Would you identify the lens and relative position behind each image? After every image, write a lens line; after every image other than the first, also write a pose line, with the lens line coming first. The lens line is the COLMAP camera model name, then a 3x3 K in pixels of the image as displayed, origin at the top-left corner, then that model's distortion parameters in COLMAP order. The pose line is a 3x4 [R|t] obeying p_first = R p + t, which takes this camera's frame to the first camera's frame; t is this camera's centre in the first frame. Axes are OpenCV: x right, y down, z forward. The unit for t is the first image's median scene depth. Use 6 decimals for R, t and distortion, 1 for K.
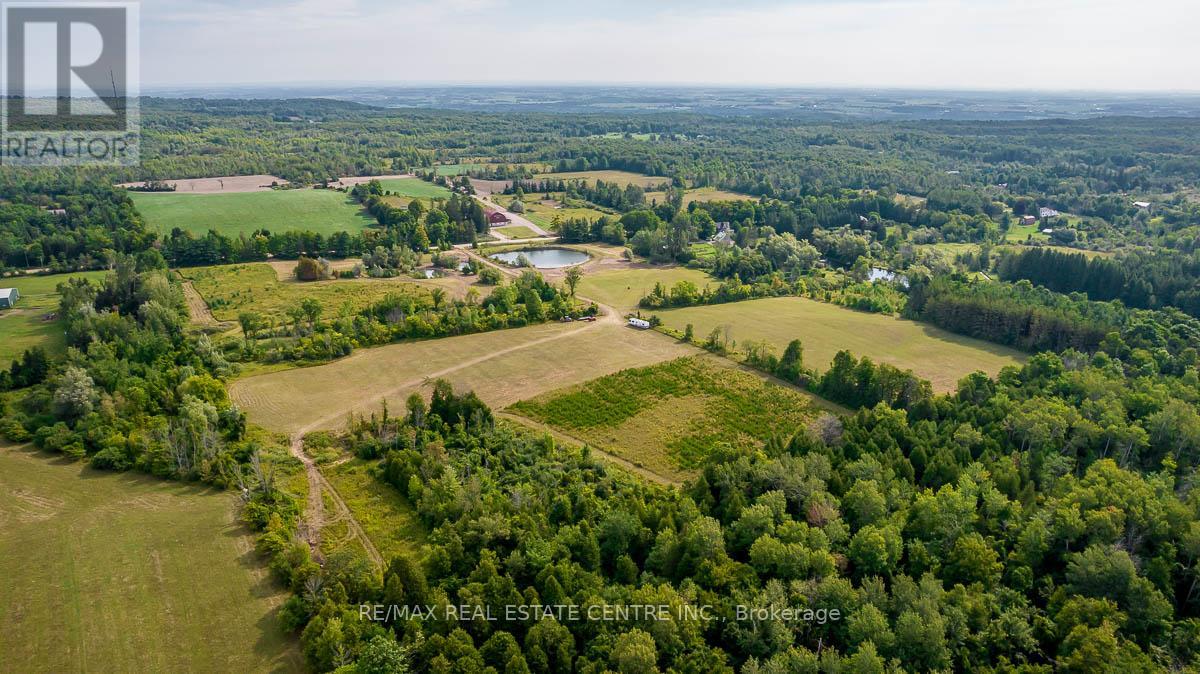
lens RADIAL K [[816.4, 0, 600.0], [0, 816.4, 337.0], [0, 0, 1]] dist [-0.073025, 0.071832]
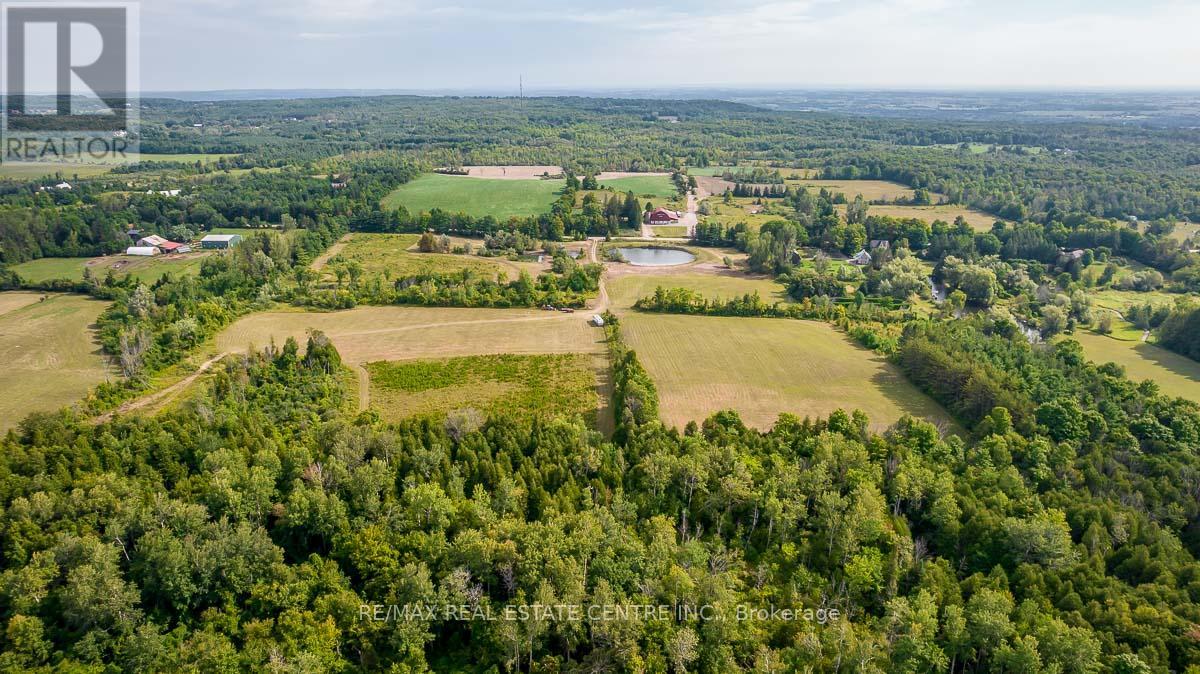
lens RADIAL K [[816.4, 0, 600.0], [0, 816.4, 337.0], [0, 0, 1]] dist [-0.073025, 0.071832]
pose [[0.854663, 0.149149, -0.497299, 0.368354], [-0.150649, 0.987881, 0.037376, -0.022618], [0.496846, 0.042974, 0.866774, 0.070525]]
